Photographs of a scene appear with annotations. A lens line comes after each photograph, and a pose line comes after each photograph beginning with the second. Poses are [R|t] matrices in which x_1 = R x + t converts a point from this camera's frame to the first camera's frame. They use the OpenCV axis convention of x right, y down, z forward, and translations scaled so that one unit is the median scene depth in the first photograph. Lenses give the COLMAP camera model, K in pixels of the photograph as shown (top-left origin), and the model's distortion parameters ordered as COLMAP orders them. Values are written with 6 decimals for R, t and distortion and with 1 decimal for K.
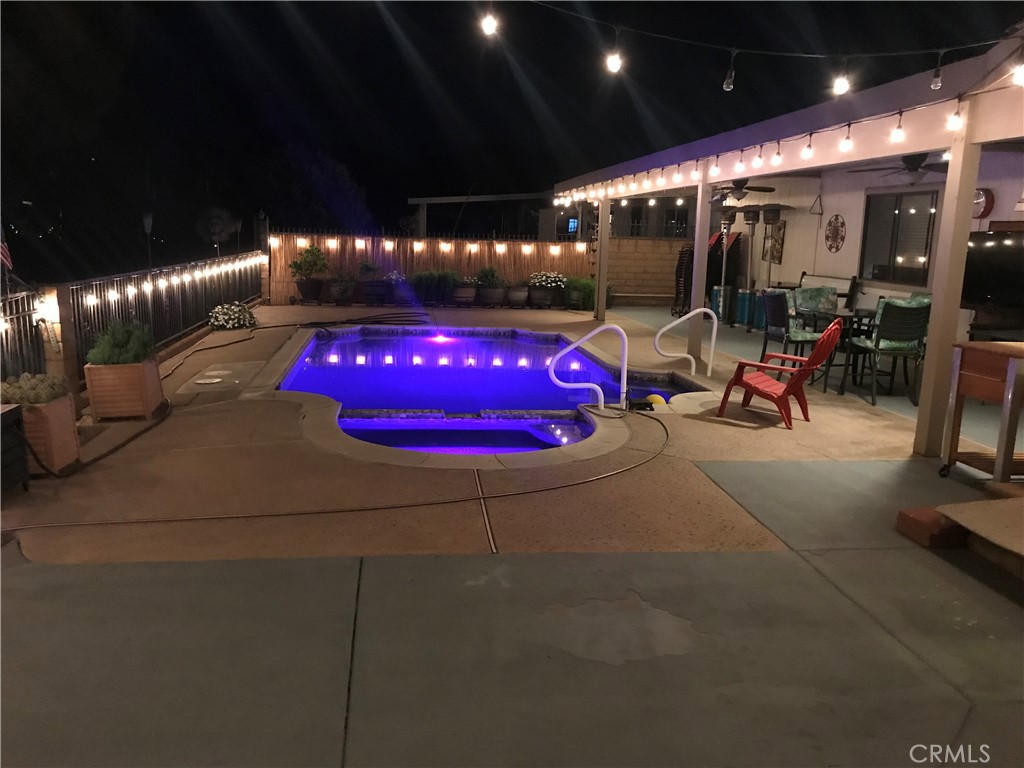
lens RADIAL K [[814.5, 0, 501.9], [0, 814.5, 387.2], [0, 0, 1]] dist [0.030232, -0.022390]
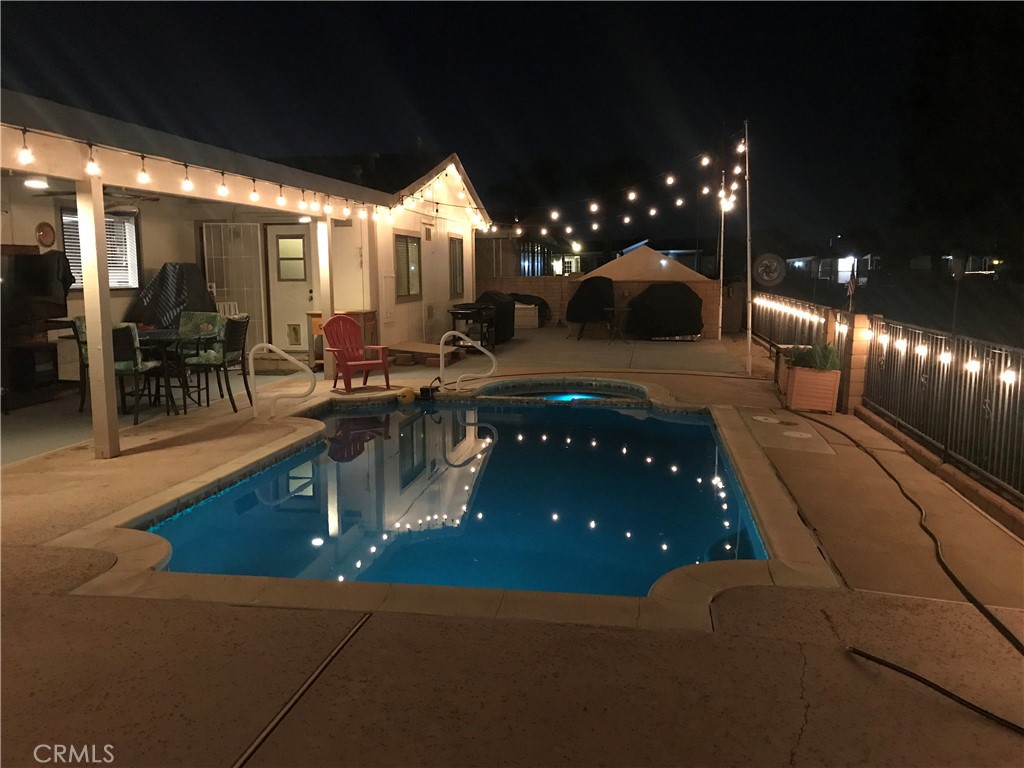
lens RADIAL K [[814.5, 0, 502.3], [0, 814.5, 375.2], [0, 0, 1]] dist [0.030232, -0.022390]
pose [[-0.966139, -0.041289, 0.254698, -0.327671], [0.042621, 0.948016, 0.315356, -0.398855], [-0.254479, 0.315534, -0.914155, 2.113106]]
